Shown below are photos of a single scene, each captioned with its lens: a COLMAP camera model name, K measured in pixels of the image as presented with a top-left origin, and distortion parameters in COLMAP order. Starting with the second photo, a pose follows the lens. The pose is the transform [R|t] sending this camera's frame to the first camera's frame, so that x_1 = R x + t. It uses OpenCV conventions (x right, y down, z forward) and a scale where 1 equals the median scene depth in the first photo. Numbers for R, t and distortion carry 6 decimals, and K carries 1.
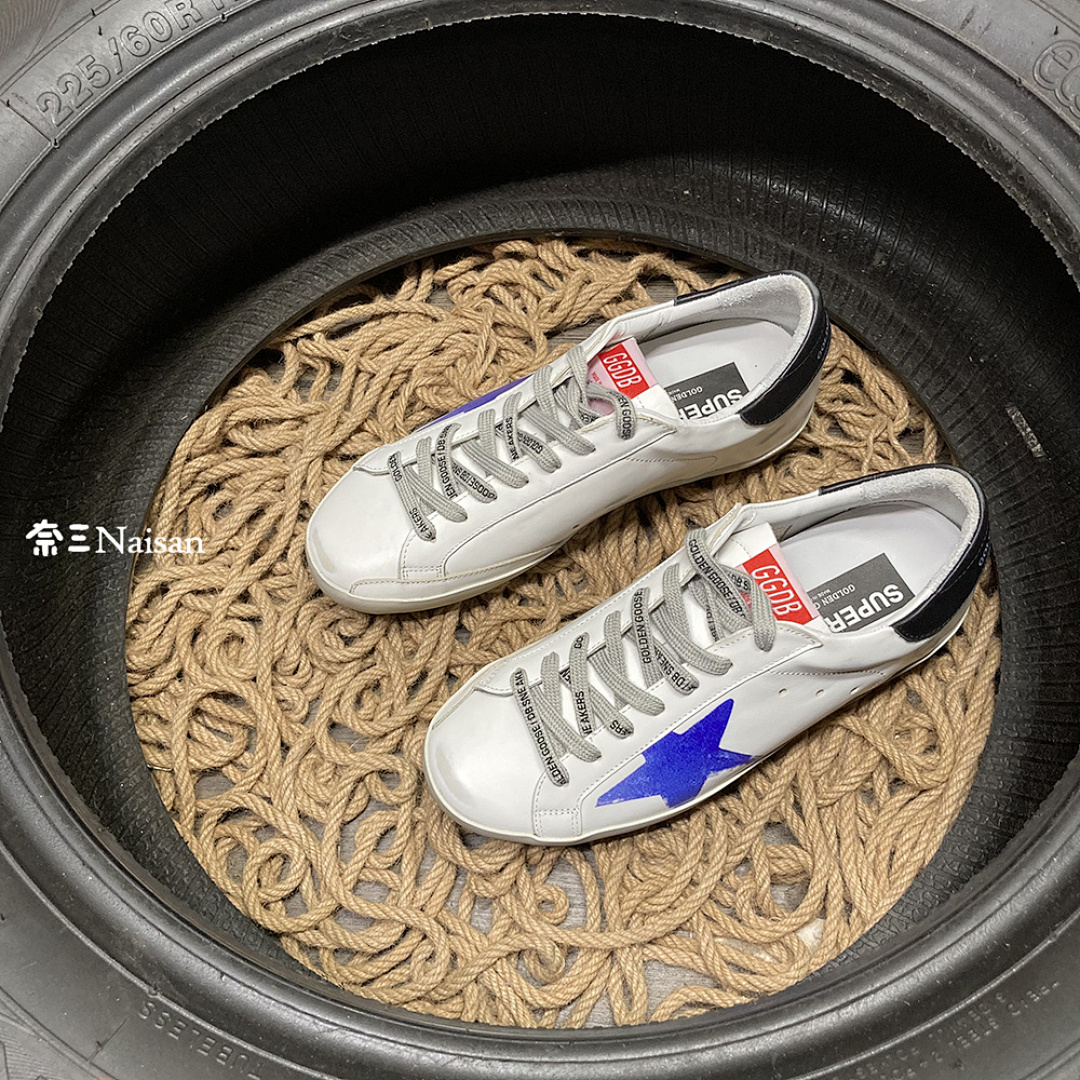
lens RADIAL K [[1100.5, 0, 540.0], [0, 1100.5, 540.0], [0, 0, 1]] dist [-0.000236, 0.015326]
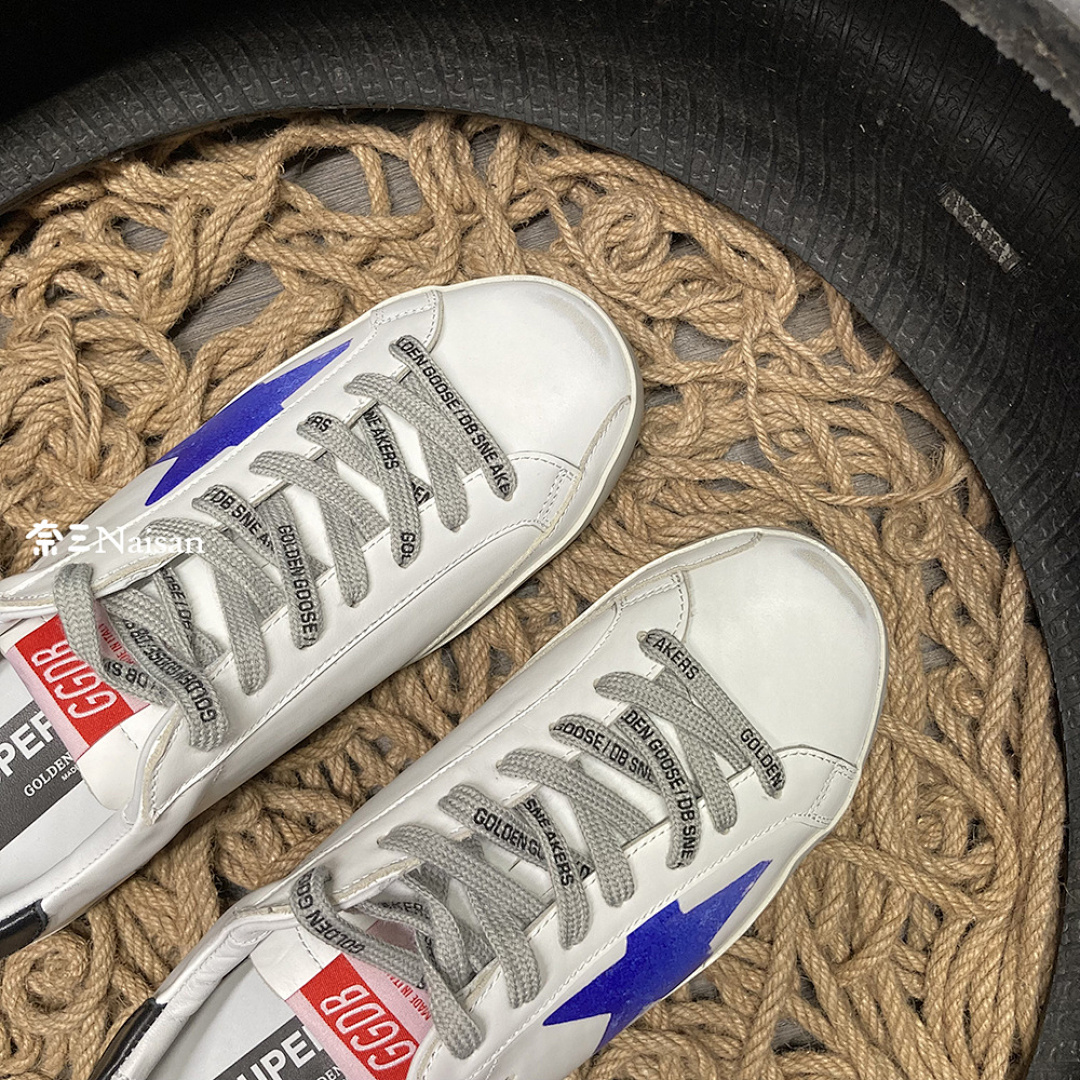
lens RADIAL K [[1166.9, 0, 538.2], [0, 1166.9, 563.5], [0, 0, 1]] dist [0.009124, -0.013015]
pose [[0.932711, -0.360262, 0.016159, 0.138801], [0.337195, 0.887125, 0.315134, -0.219702], [-0.127866, -0.288481, 0.948909, 0.371017]]
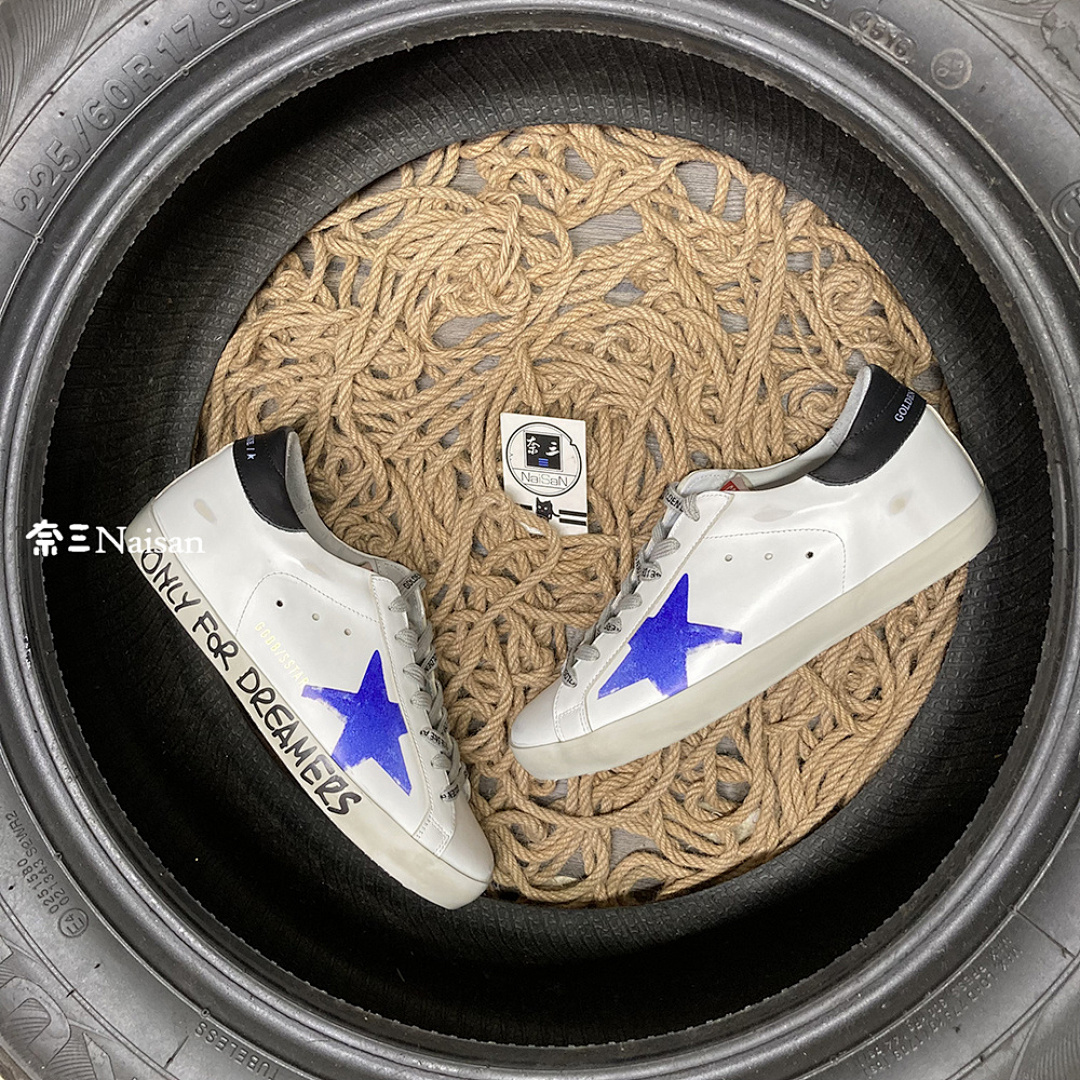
lens RADIAL K [[1078.6, 0, 540.0], [0, 1078.6, 540.0], [0, 0, 1]] dist [0.061012, -0.010053]
pose [[0.992740, 0.064568, -0.101483, 0.096886], [-0.011333, 0.890166, 0.455495, -0.401651], [0.119747, -0.451037, 0.884435, 0.026711]]
